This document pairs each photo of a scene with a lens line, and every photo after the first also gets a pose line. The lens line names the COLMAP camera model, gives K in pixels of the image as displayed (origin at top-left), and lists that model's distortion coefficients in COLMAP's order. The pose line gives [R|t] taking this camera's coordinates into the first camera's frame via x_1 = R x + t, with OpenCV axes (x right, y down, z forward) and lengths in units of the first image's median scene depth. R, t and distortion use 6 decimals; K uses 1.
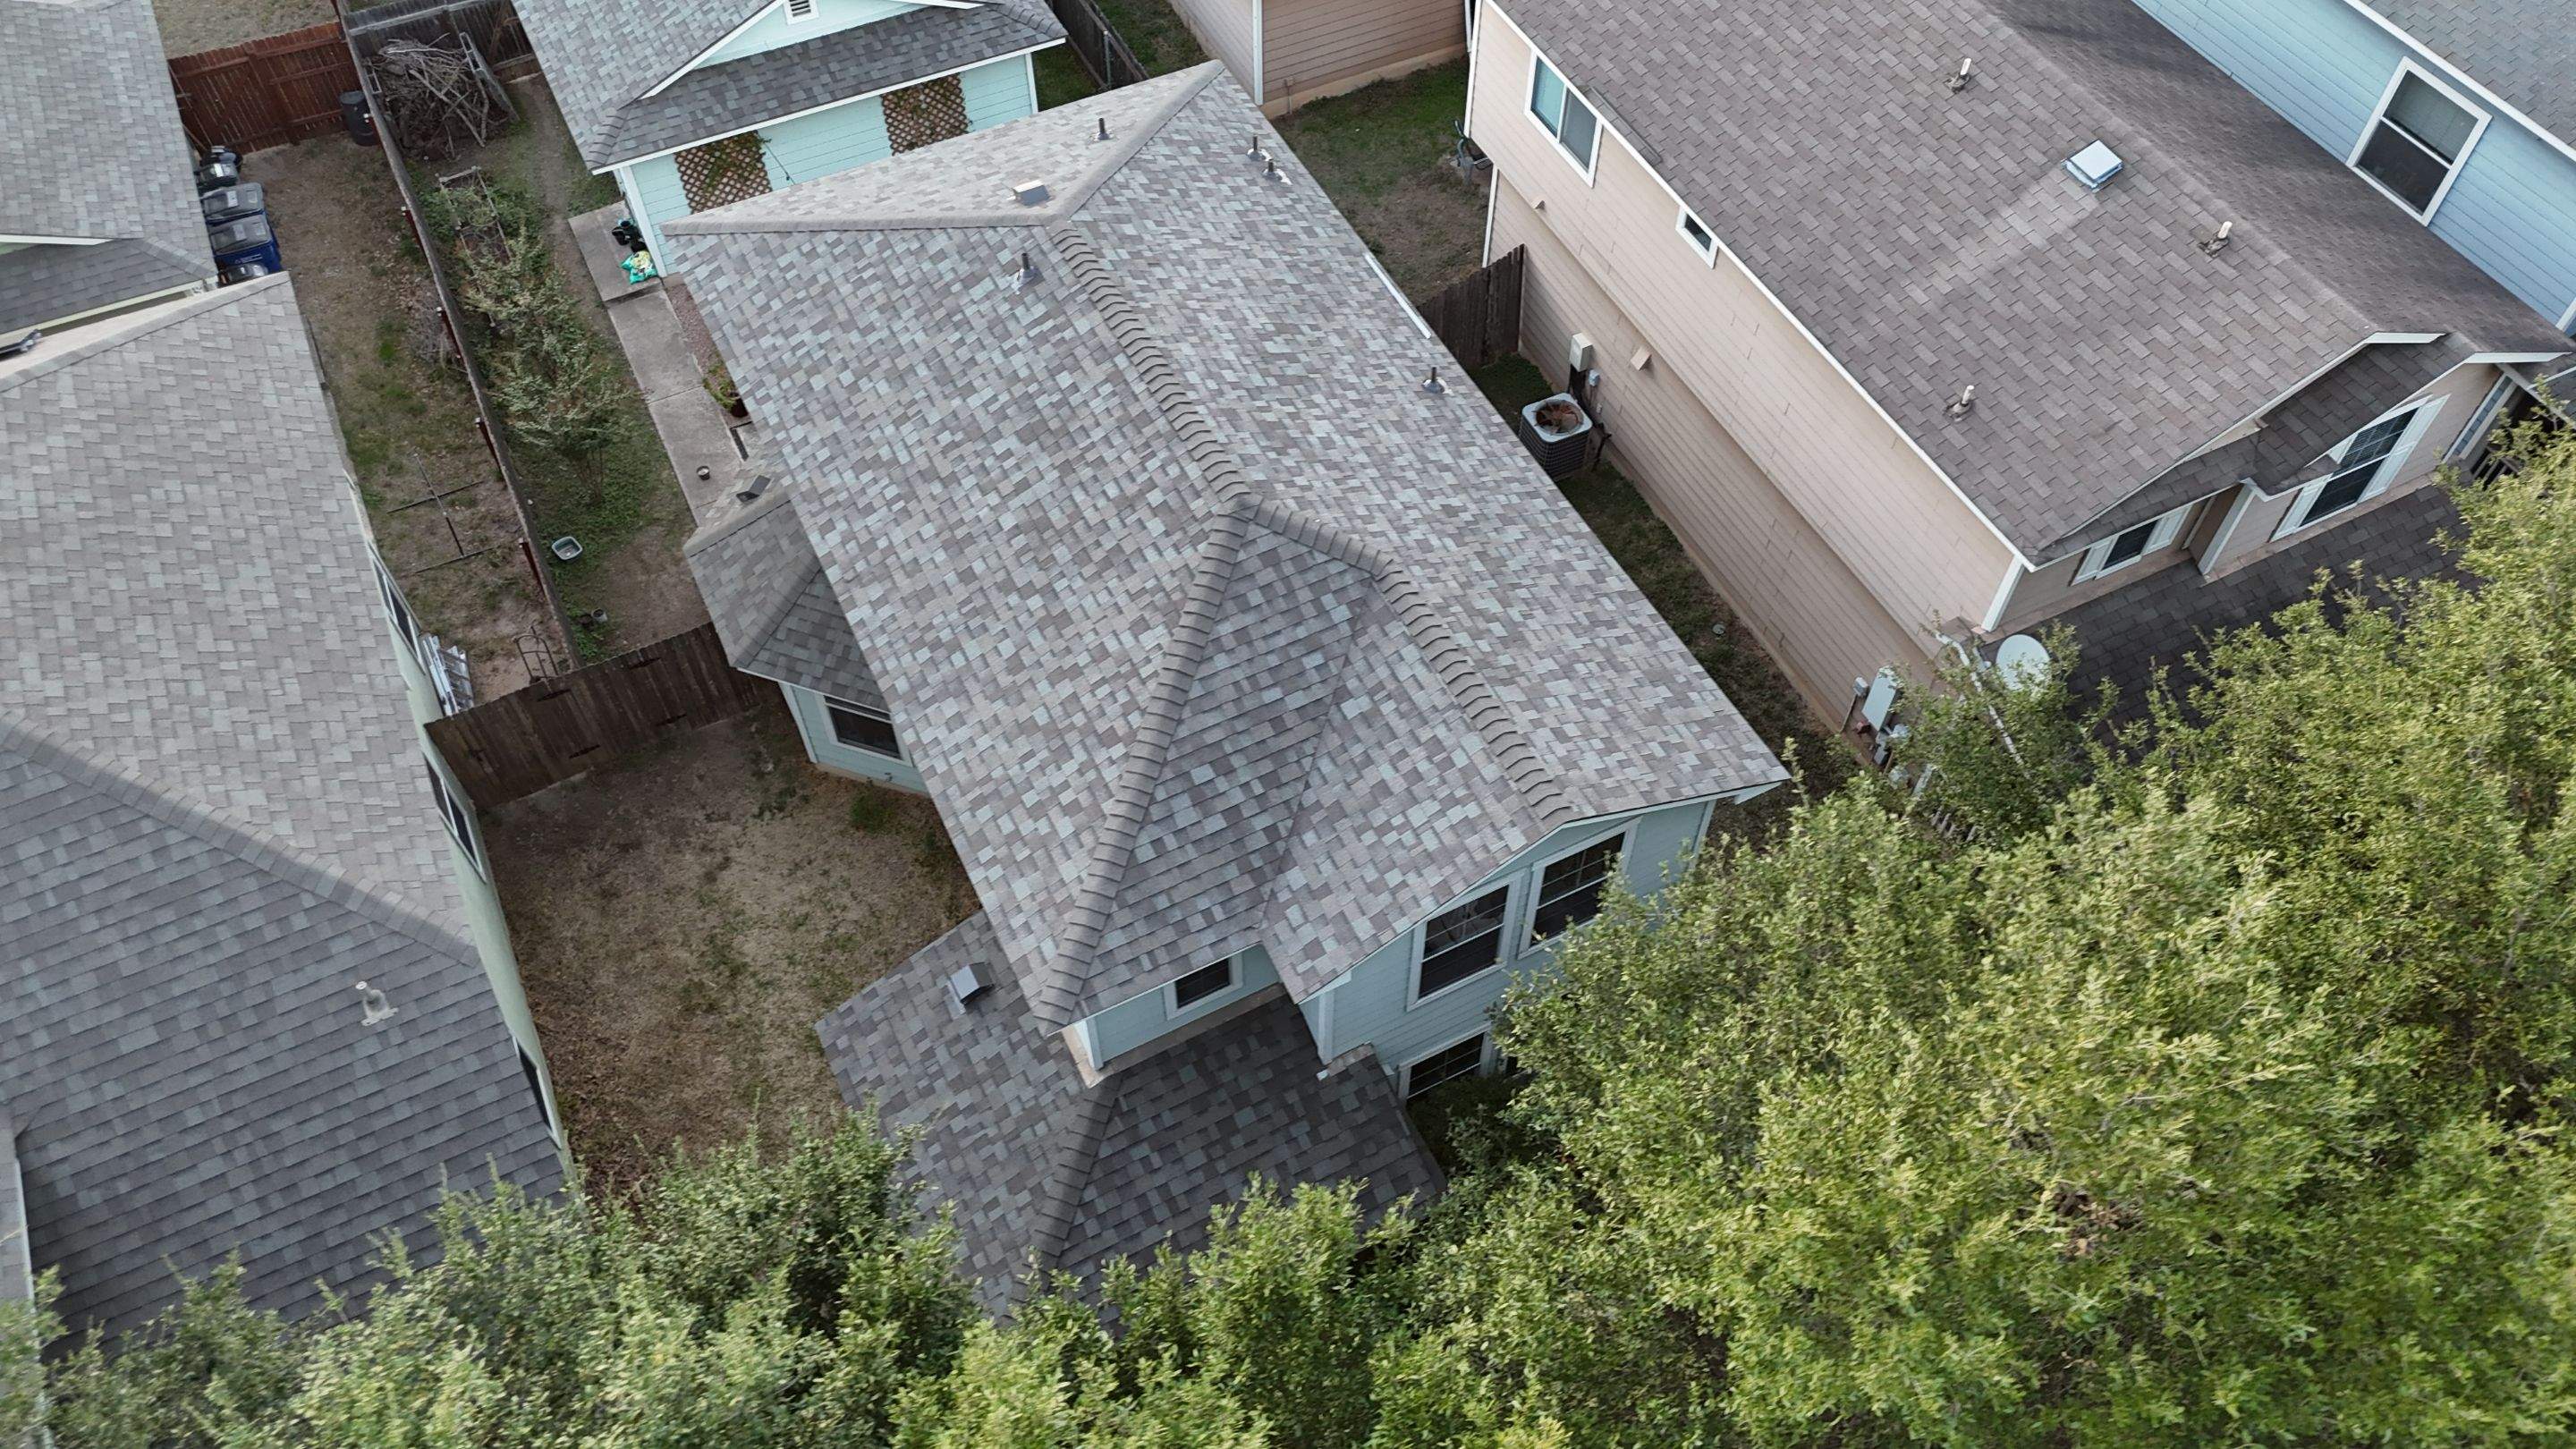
lens RADIAL K [[1892.7, 0, 1295.5], [0, 1892.7, 725.5], [0, 0, 1]] dist [0.077702, -0.072717]
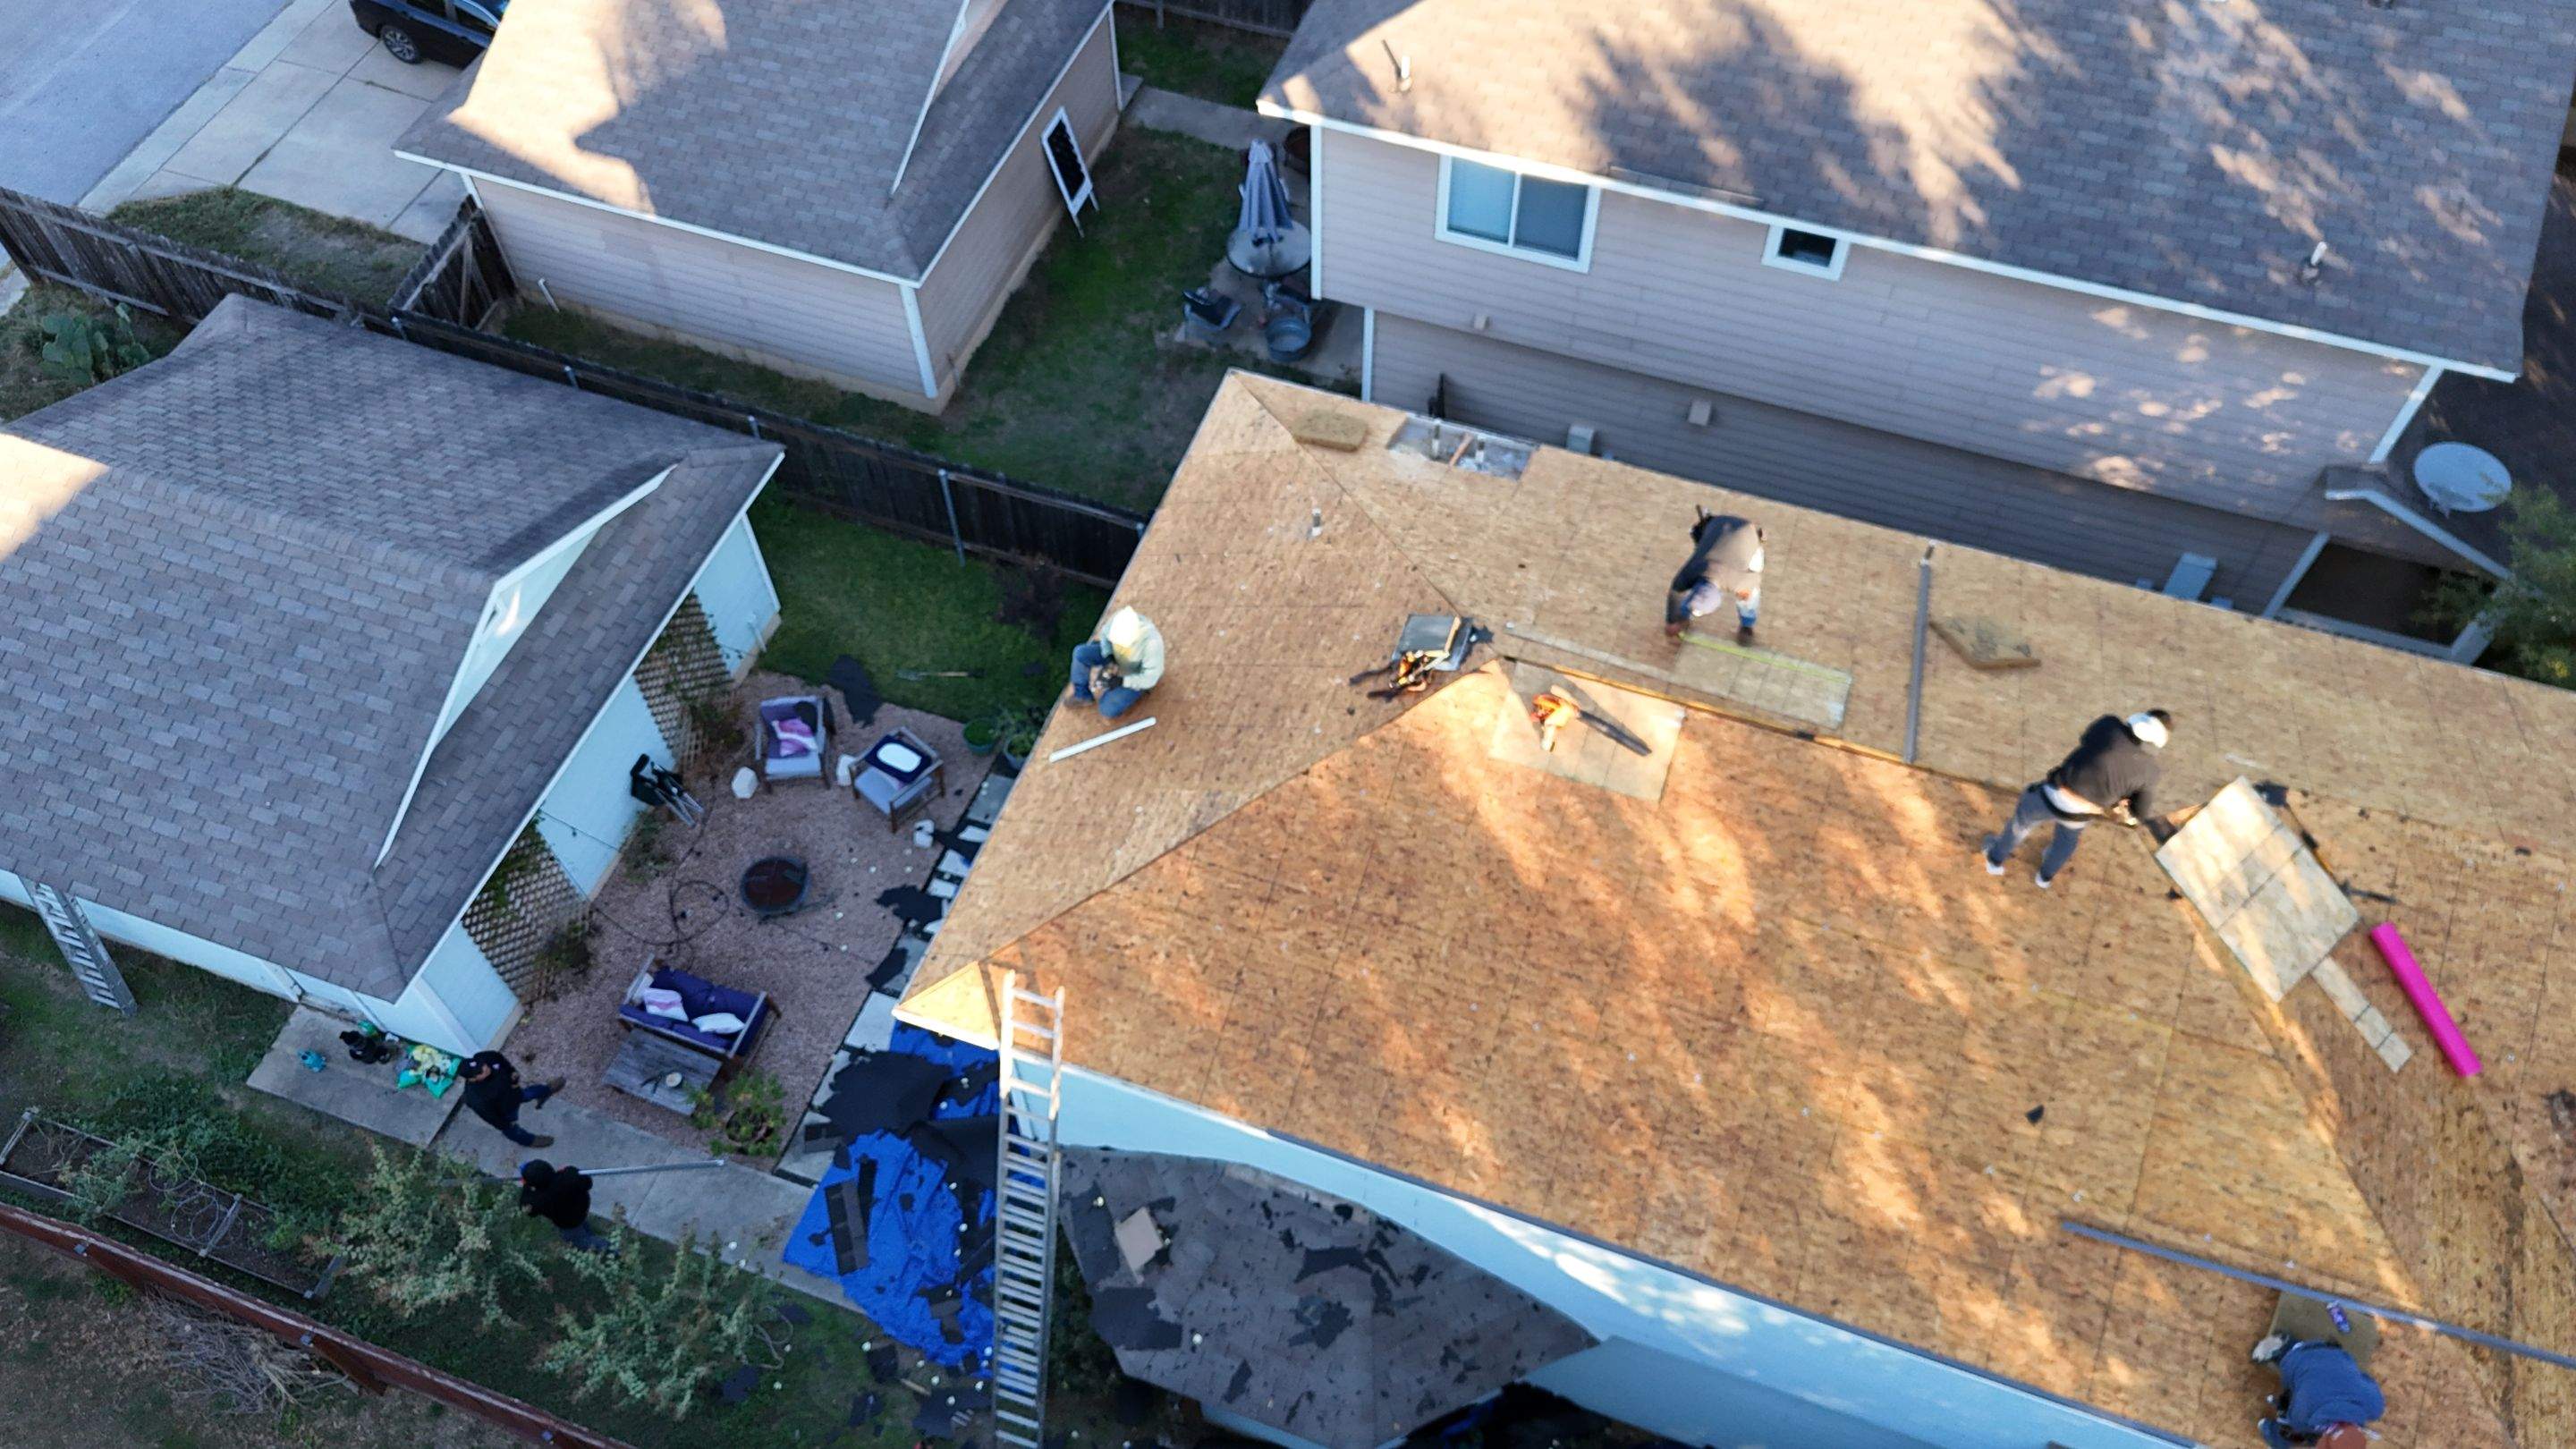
lens RADIAL K [[1892.7, 0, 1293.3], [0, 1892.7, 723.6], [0, 0, 1]] dist [0.077702, -0.072717]
pose [[0.722758, -0.570101, 0.390649, -0.503932], [0.564519, 0.813088, 0.142152, -0.416687], [-0.398672, 0.117788, 0.909498, 0.417464]]
